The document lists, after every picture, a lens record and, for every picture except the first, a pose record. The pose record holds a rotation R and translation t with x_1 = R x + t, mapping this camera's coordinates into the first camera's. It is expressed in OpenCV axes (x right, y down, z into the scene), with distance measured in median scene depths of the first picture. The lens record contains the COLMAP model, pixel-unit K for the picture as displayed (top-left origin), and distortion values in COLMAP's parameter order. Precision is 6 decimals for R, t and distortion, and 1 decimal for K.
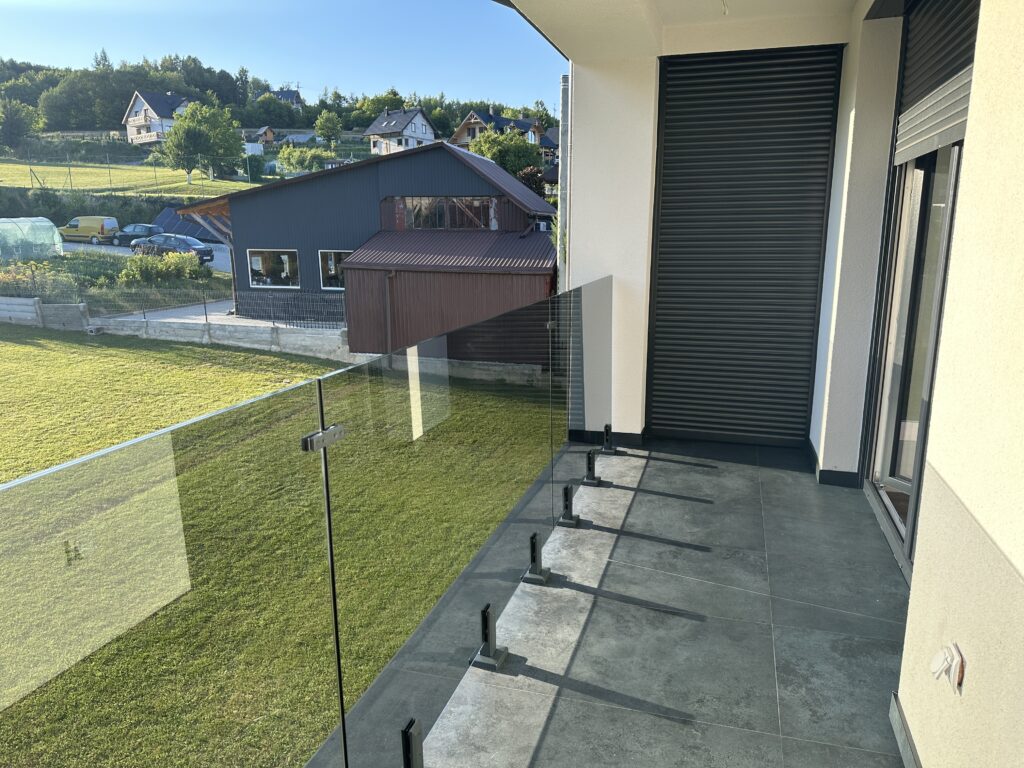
lens RADIAL K [[726.2, 0, 512.0], [0, 726.2, 384.0], [0, 0, 1]] dist [-0.041237, -0.002455]
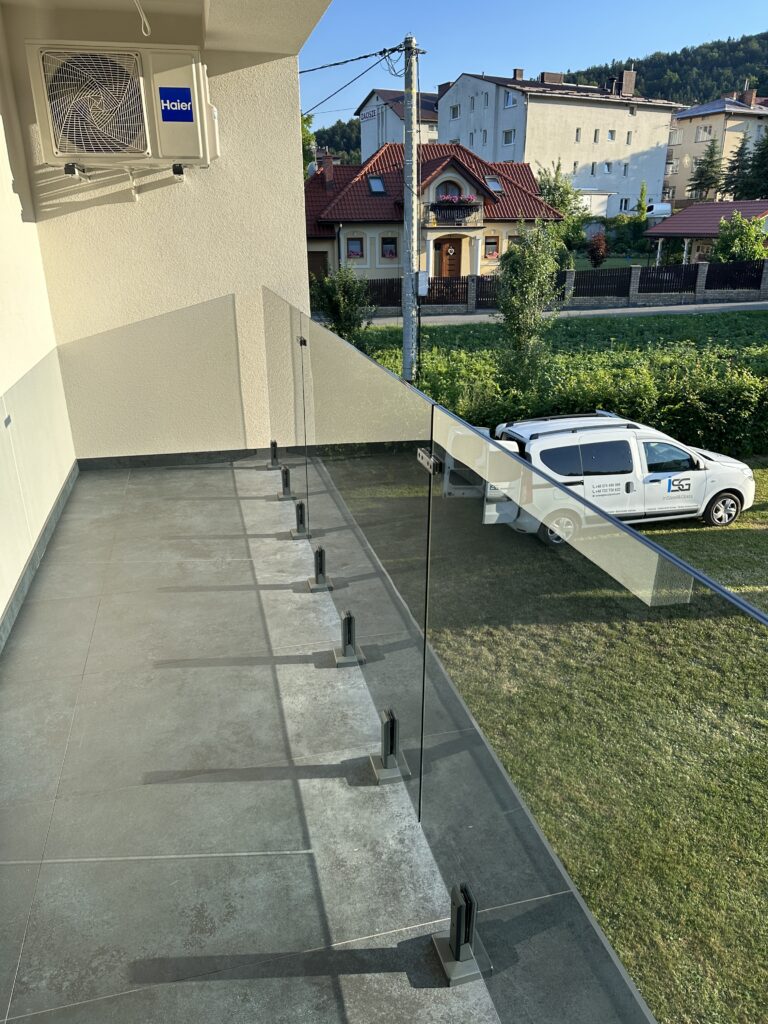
lens RADIAL K [[726.2, 0, 384.0], [0, 726.2, 512.0], [0, 0, 1]] dist [-0.041237, -0.002455]
pose [[-0.857140, 0.199380, -0.474930, 0.321082], [-0.100713, 0.839375, 0.534142, -0.314317], [0.505141, 0.505666, -0.699381, 1.373293]]
